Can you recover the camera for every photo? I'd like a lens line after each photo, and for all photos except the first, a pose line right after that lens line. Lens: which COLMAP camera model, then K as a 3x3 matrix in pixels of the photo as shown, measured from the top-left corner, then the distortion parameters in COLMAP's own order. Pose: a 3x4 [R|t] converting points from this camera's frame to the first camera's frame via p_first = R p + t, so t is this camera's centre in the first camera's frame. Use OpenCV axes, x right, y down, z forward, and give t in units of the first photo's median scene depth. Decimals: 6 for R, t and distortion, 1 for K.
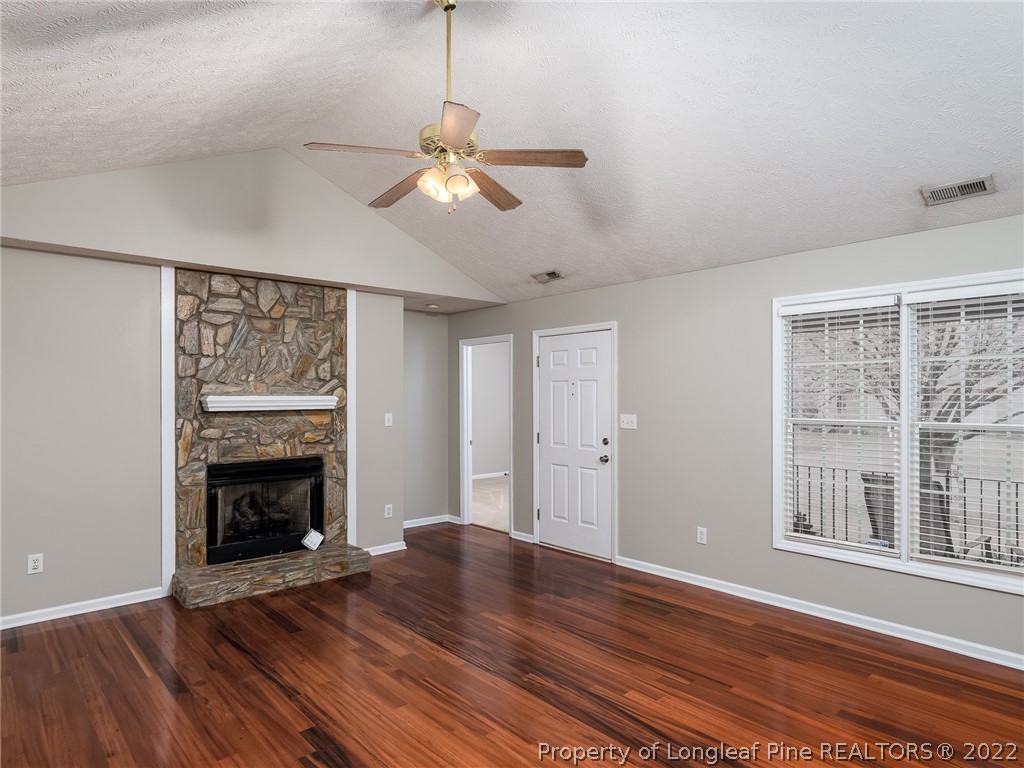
lens RADIAL K [[607.9, 0, 524.6], [0, 607.9, 394.5], [0, 0, 1]] dist [0.004565, 0.000876]
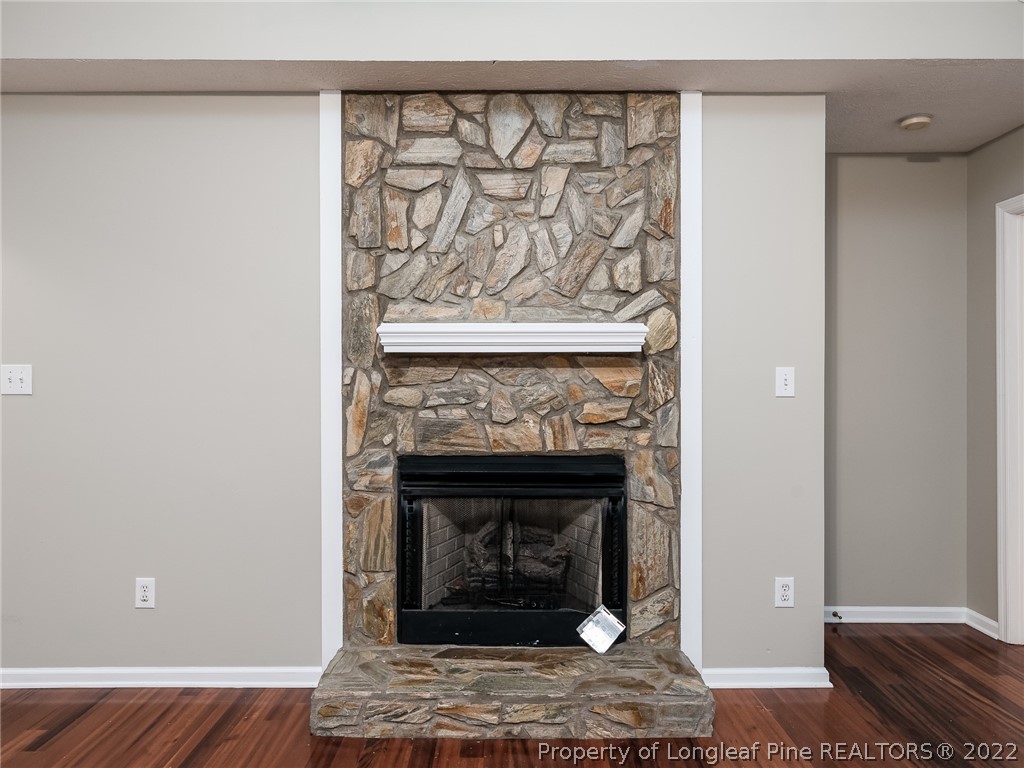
lens RADIAL K [[713.5, 0, 500.9], [0, 713.5, 383.2], [0, 0, 1]] dist [-0.001965, -0.001464]
pose [[0.728988, 0.000427, -0.684526, -0.027407], [0.000517, 0.999999, 0.001175, 0.050808], [0.684526, -0.001211, 0.728988, 0.594418]]
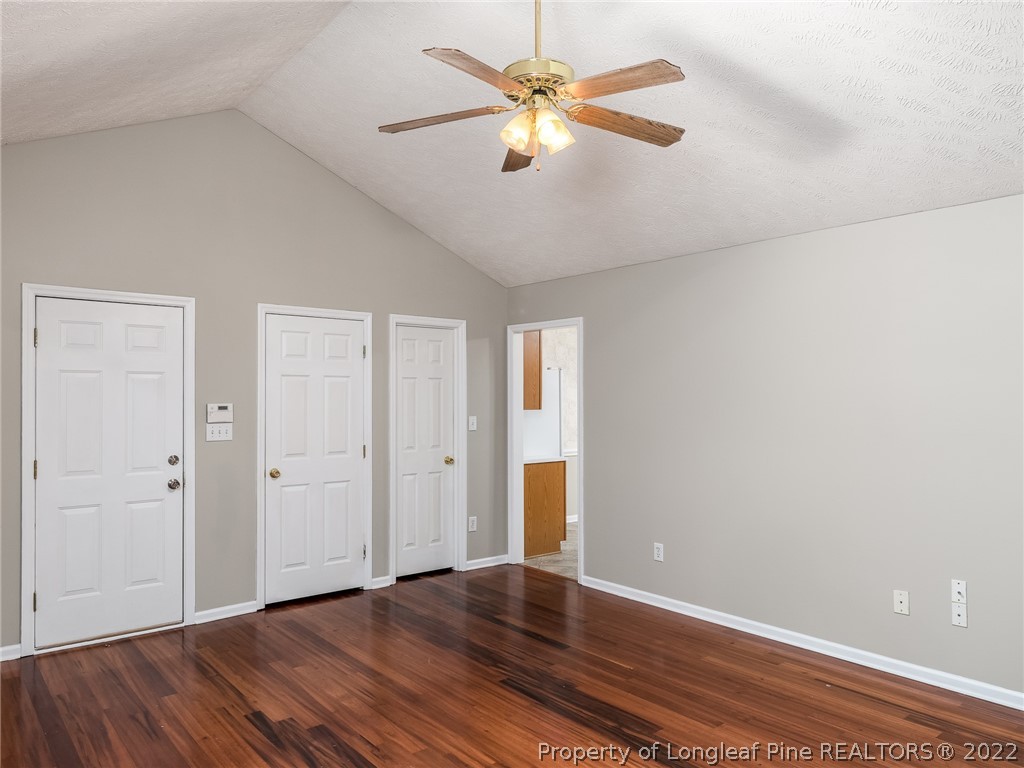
lens RADIAL K [[716.0, 0, 527.9], [0, 716.0, 385.2], [0, 0, 1]] dist [-0.005190, -0.001480]
pose [[-0.999065, 0.001714, 0.043196, -0.091320], [0.000825, 0.999788, -0.020588, 0.002042], [-0.043222, -0.020533, -0.998854, 1.177255]]
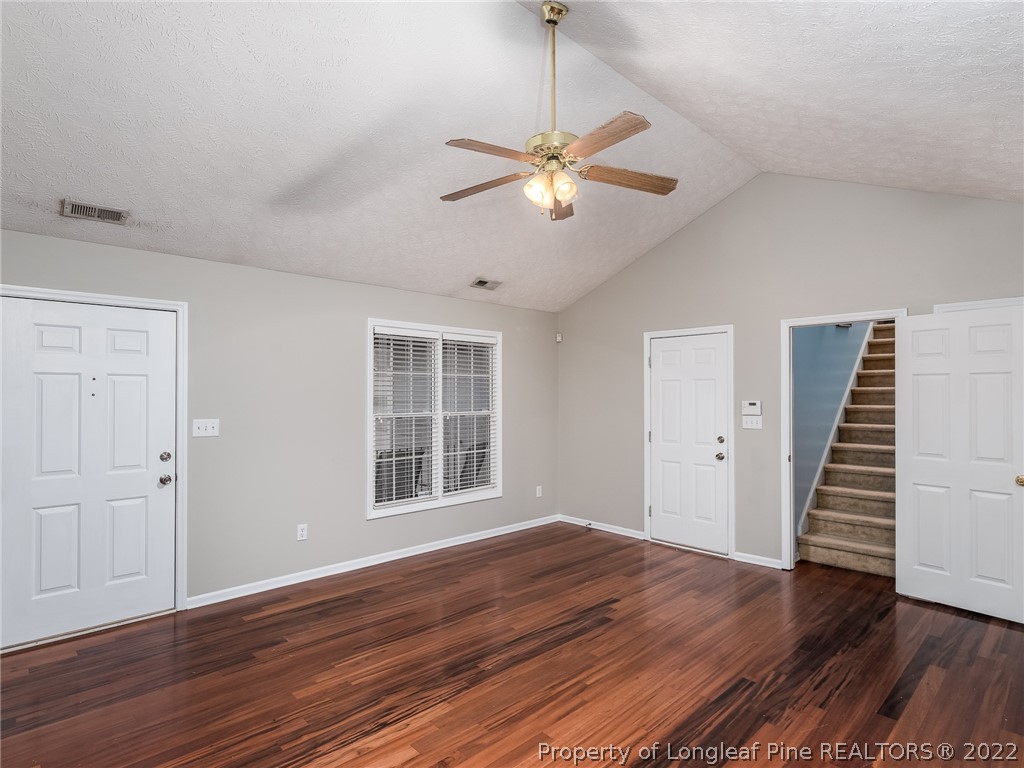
lens RADIAL K [[548.3, 0, 506.9], [0, 548.3, 388.4], [0, 0, 1]] dist [0.002075, -0.000154]
pose [[-0.016332, 0.011727, 0.999798, -0.635915], [-0.004347, 0.999921, -0.011799, -0.002259], [-0.999857, -0.004539, -0.016280, 0.658931]]
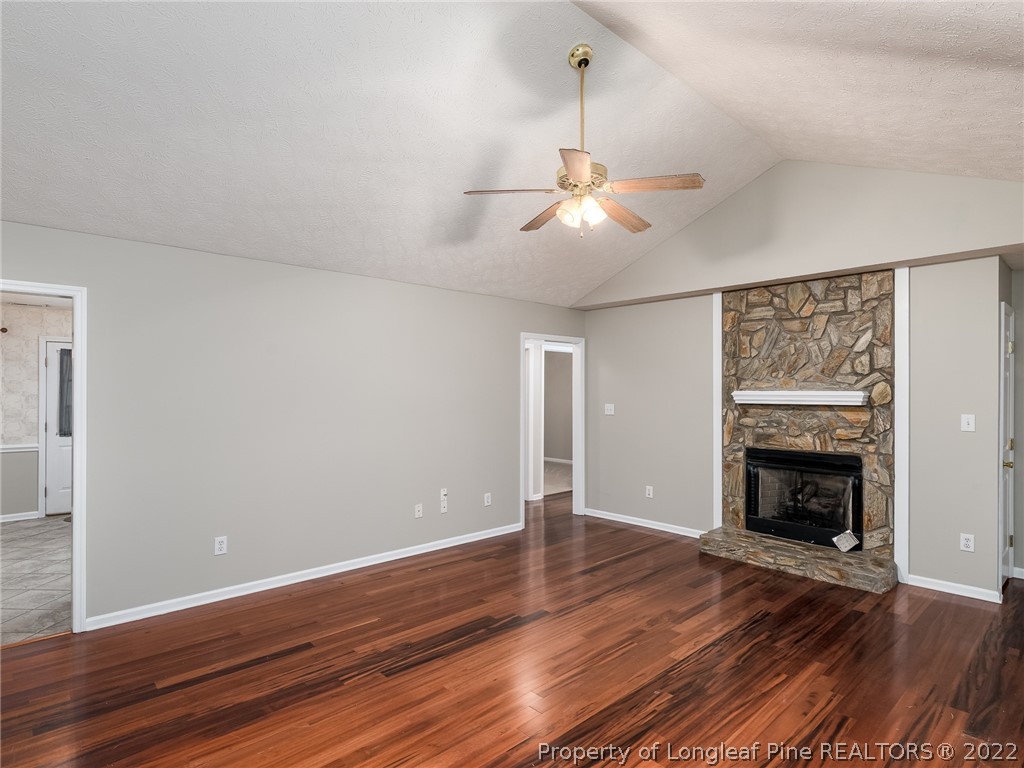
lens RADIAL K [[548.3, 0, 506.9], [0, 548.3, 388.4], [0, 0, 1]] dist [0.002075, -0.000154]
pose [[-0.003687, -0.002522, -0.999990, 0.567870], [-0.002460, 0.999994, -0.002513, 0.001600], [0.999990, 0.002451, -0.003693, 0.514489]]
